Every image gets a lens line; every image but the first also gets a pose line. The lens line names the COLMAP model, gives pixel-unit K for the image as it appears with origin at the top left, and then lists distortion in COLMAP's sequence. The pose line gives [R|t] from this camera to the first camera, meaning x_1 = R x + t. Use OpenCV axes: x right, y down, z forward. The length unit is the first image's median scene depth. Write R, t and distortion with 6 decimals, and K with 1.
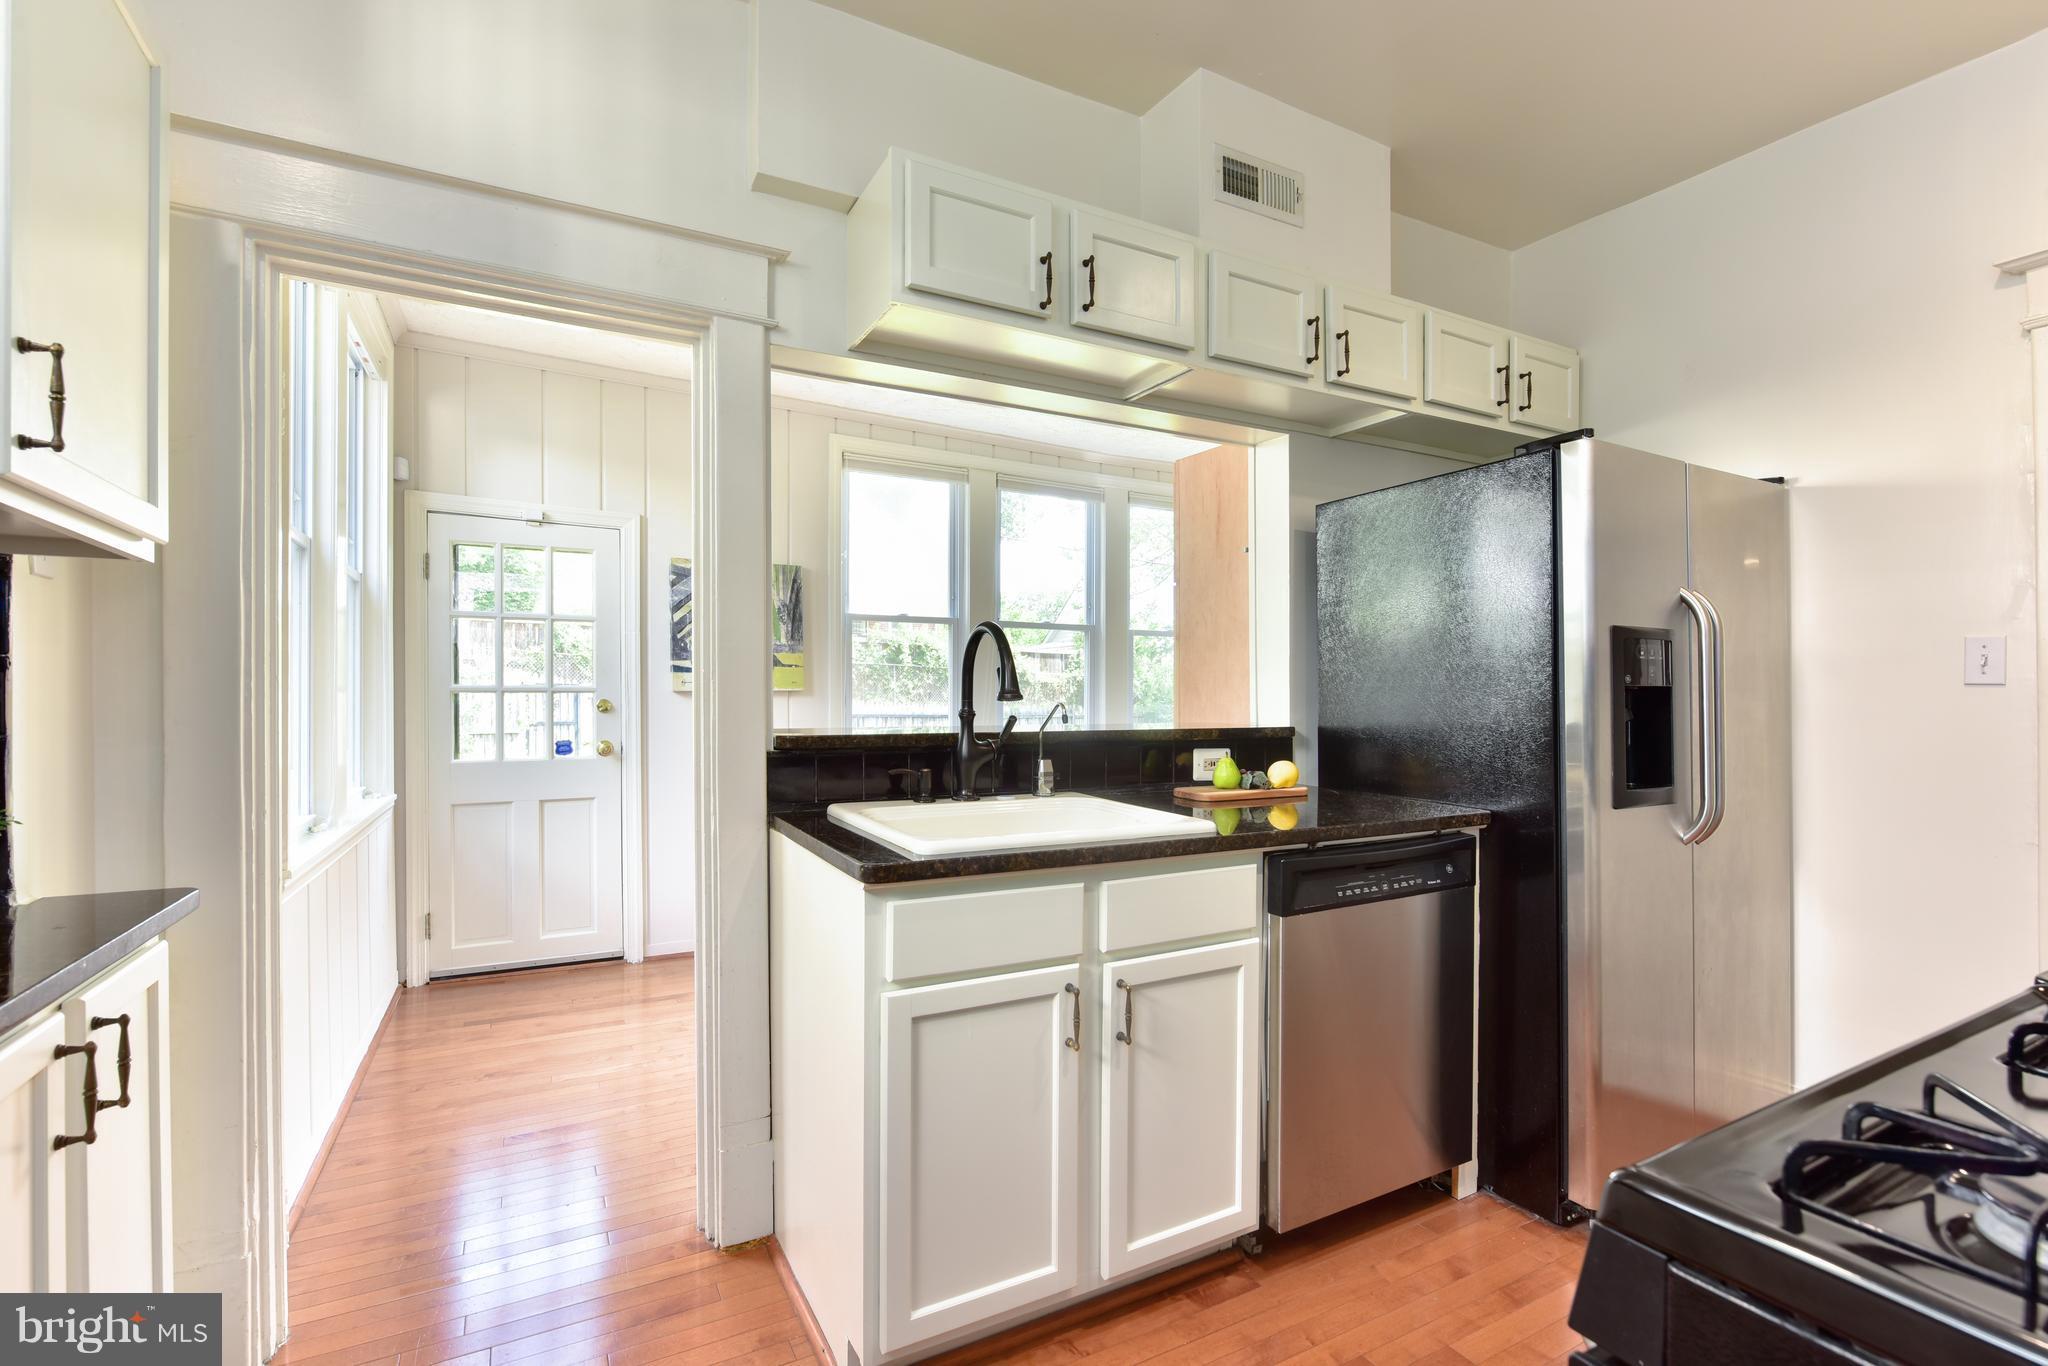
lens RADIAL K [[892.8, 0, 1024.0], [0, 892.8, 683.0], [0, 0, 1]] dist [-0.000668, 0.000076]
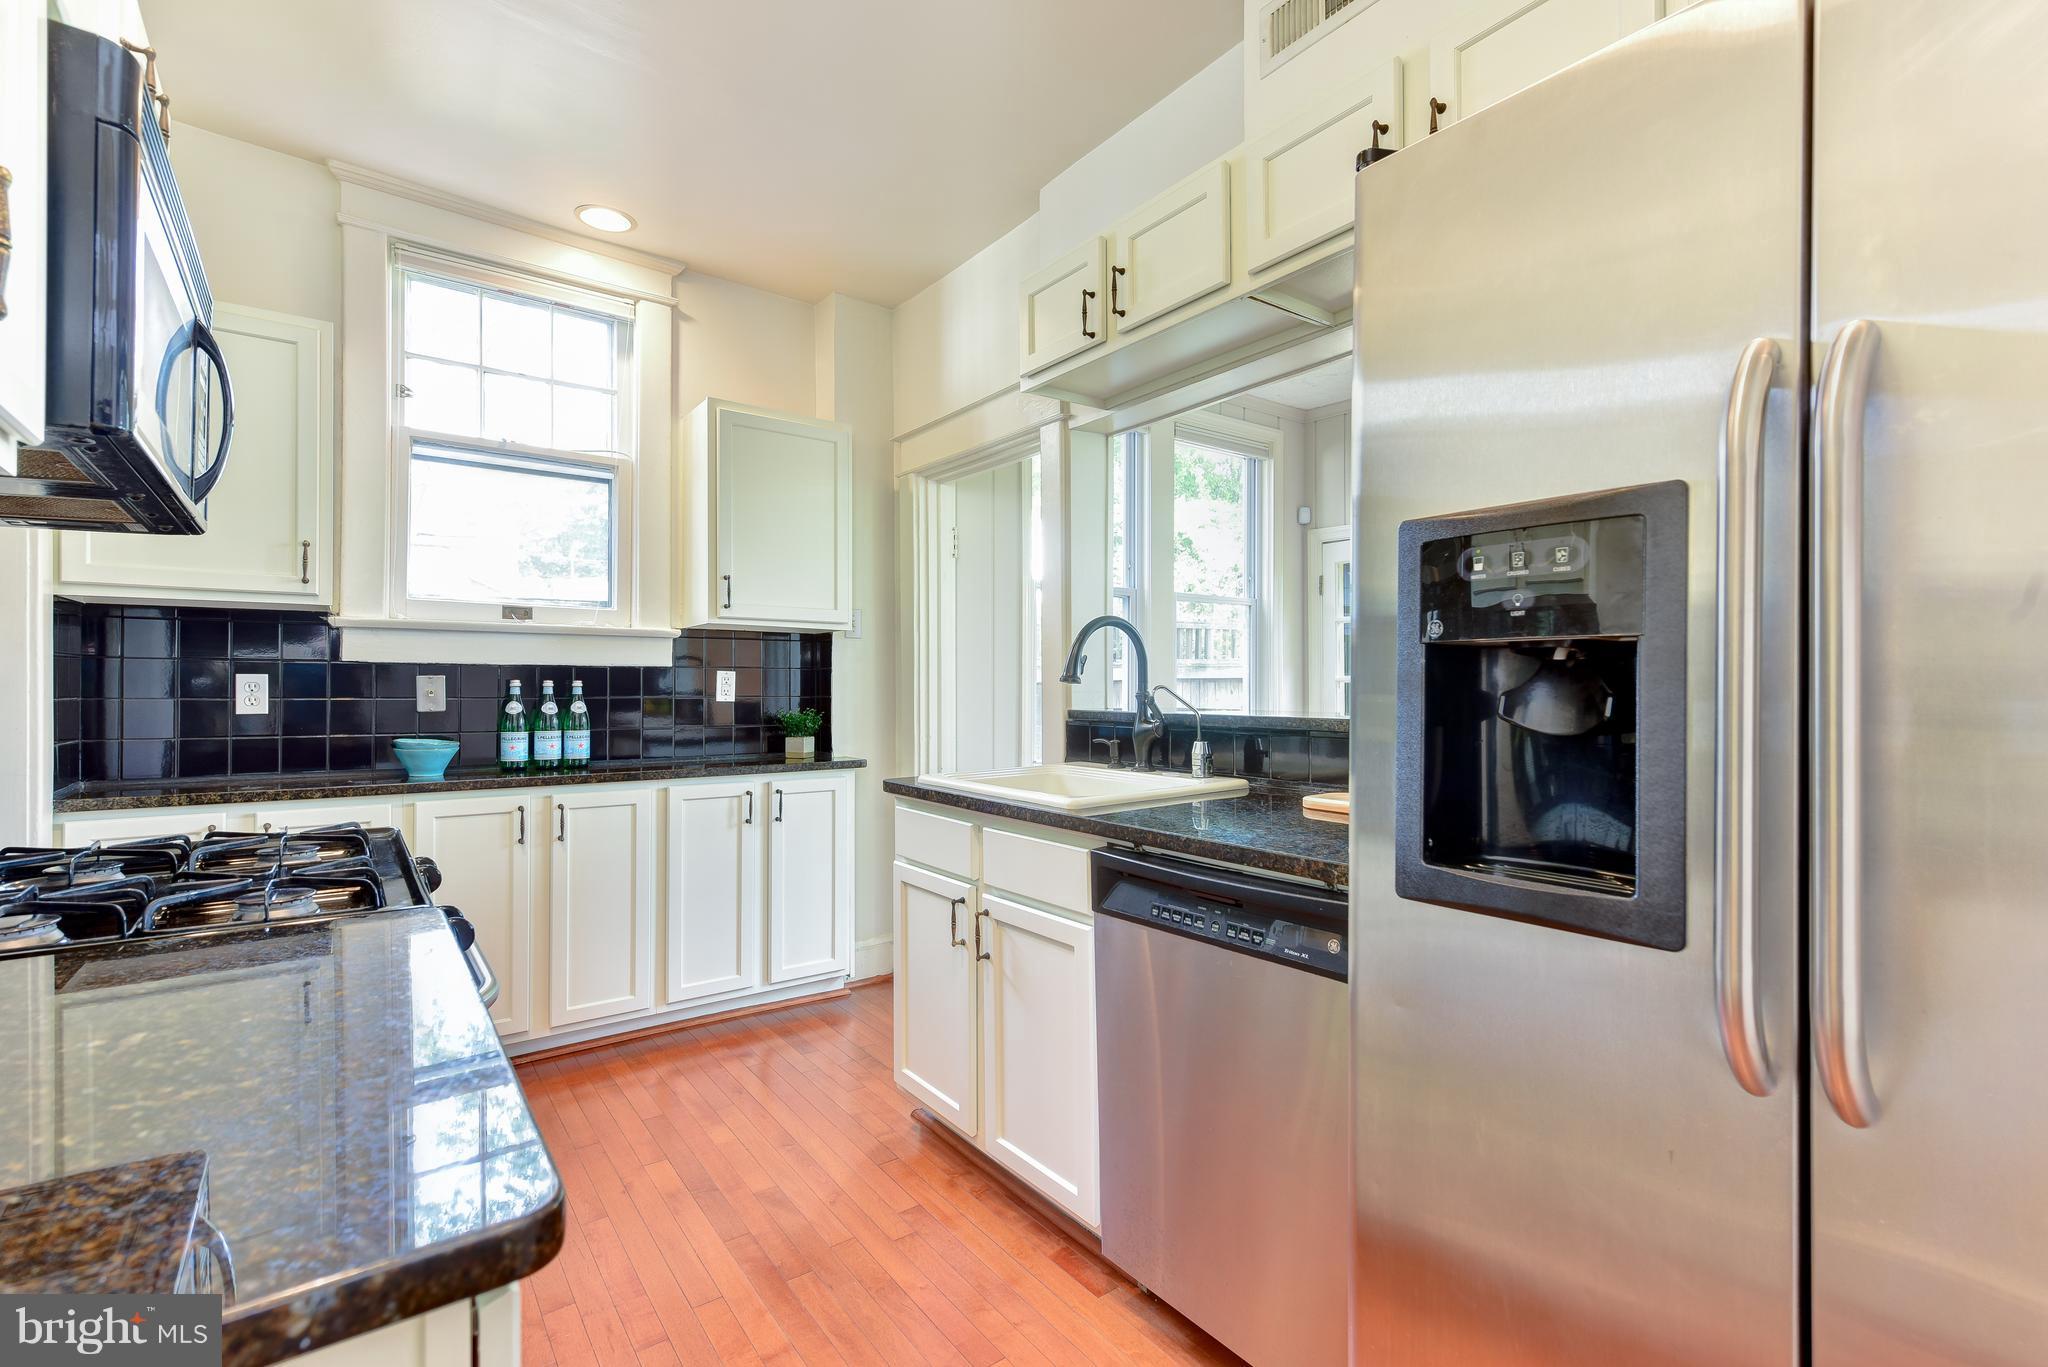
lens RADIAL K [[892.8, 0, 1024.0], [0, 892.8, 683.5], [0, 0, 1]] dist [-0.000668, 0.000076]
pose [[0.181757, 0.000494, -0.983343, 1.045473], [0.000792, 0.999999, 0.000649, 0.020752], [0.983343, -0.000896, 0.181756, 0.663453]]
